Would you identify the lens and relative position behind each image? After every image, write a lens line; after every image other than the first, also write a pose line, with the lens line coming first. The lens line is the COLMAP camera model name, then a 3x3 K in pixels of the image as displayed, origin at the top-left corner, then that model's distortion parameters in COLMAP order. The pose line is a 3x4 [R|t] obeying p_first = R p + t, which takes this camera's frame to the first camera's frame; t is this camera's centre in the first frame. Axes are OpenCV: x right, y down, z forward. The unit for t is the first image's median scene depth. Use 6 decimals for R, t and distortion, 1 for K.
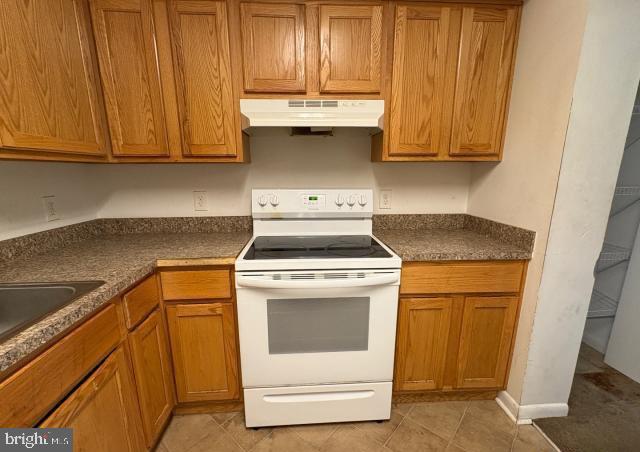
lens RADIAL K [[293.9, 0, 319.2], [0, 293.9, 240.6], [0, 0, 1]] dist [-0.000242, 0.000148]
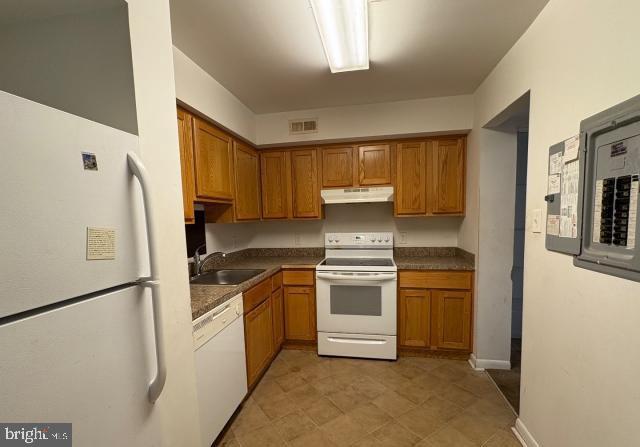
lens RADIAL K [[286.4, 0, 319.6], [0, 286.4, 242.9], [0, 0, 1]] dist [-0.001255, -0.000248]
pose [[0.968278, 0.000885, -0.249873, 0.229799], [-0.034536, 0.990870, -0.130319, 0.153600], [0.247477, 0.134815, 0.959469, -0.900198]]
